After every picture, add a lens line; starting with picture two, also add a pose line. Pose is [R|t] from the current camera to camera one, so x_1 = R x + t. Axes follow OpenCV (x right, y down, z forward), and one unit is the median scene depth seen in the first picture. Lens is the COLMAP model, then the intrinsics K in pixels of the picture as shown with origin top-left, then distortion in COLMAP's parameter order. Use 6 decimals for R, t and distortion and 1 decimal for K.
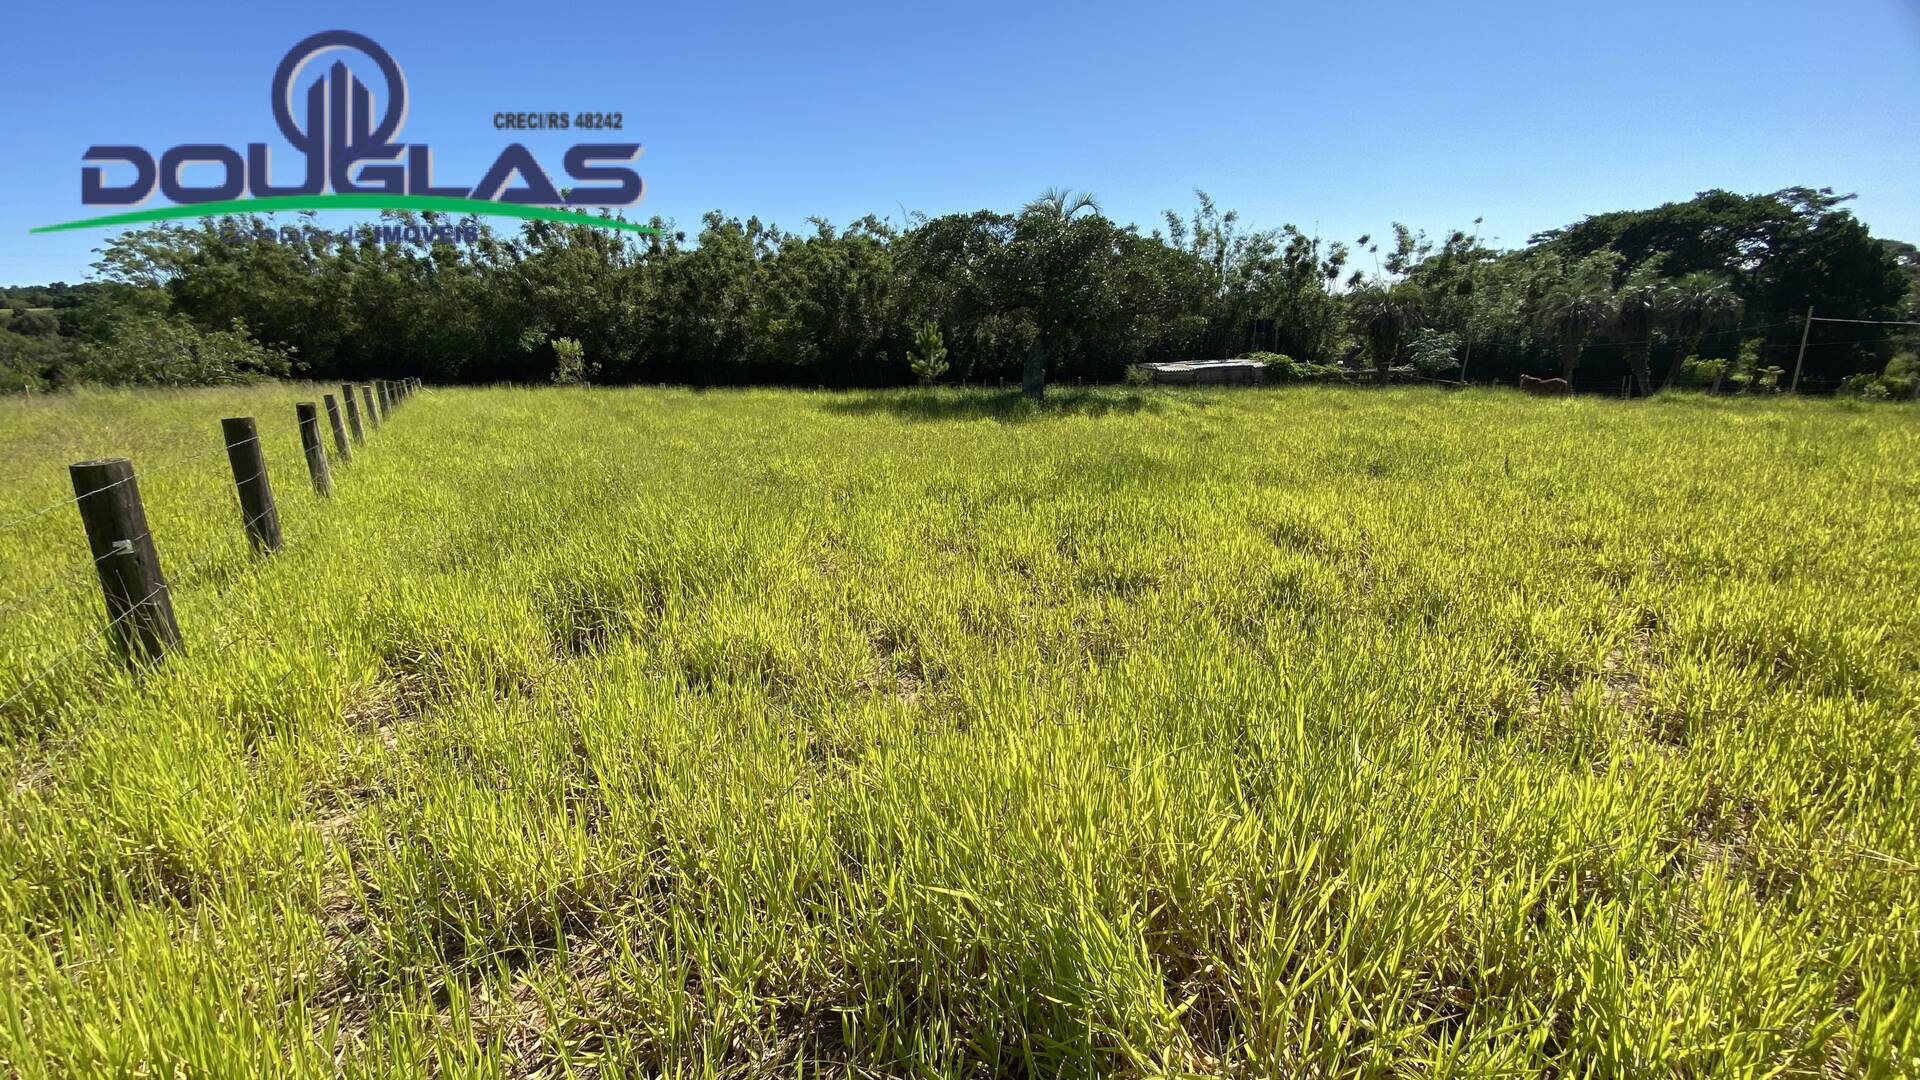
lens RADIAL K [[756.4, 0, 953.0], [0, 756.4, 528.7], [0, 0, 1]] dist [0.015497, -0.013914]
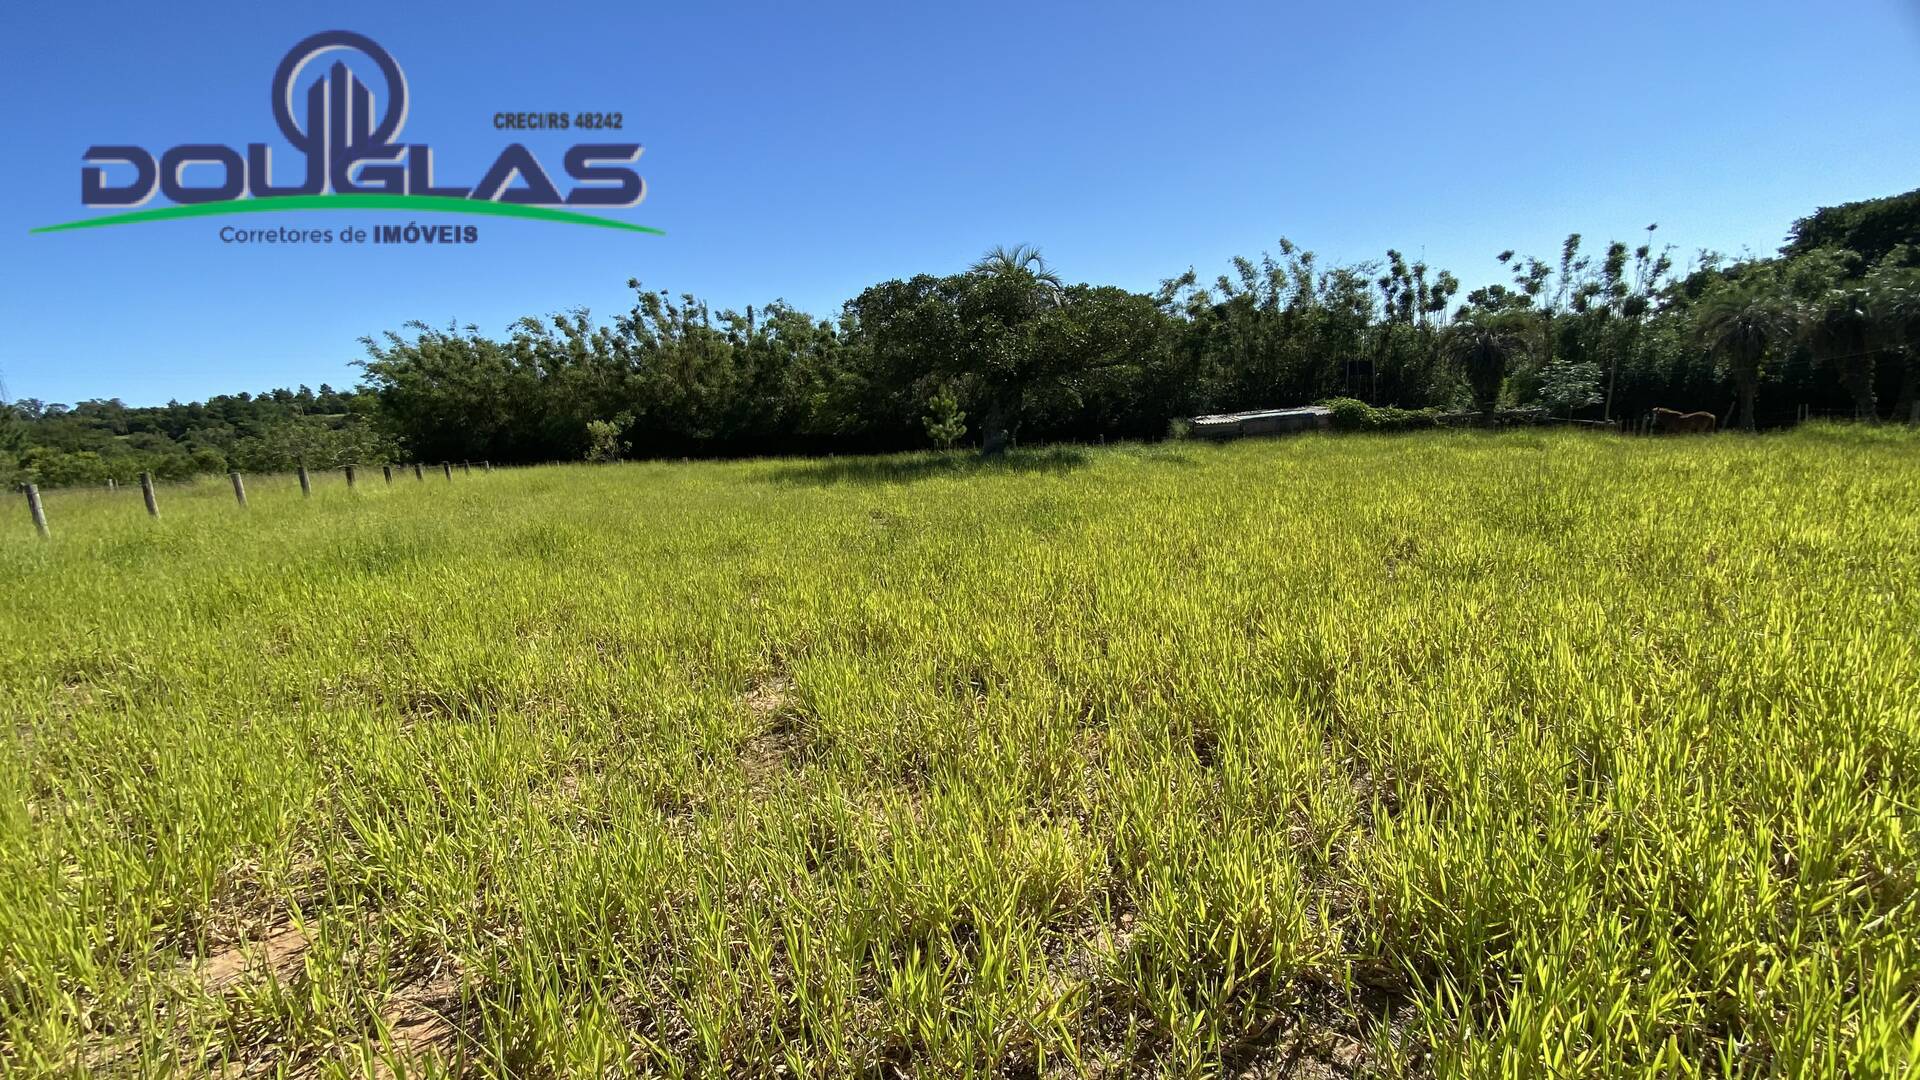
lens RADIAL K [[756.4, 0, 953.0], [0, 756.4, 528.7], [0, 0, 1]] dist [0.015497, -0.013914]
pose [[0.969731, -0.011217, -0.243917, 0.201338], [-0.008121, 0.996910, -0.078133, -0.008758], [0.244040, 0.077748, 0.966644, 0.052480]]
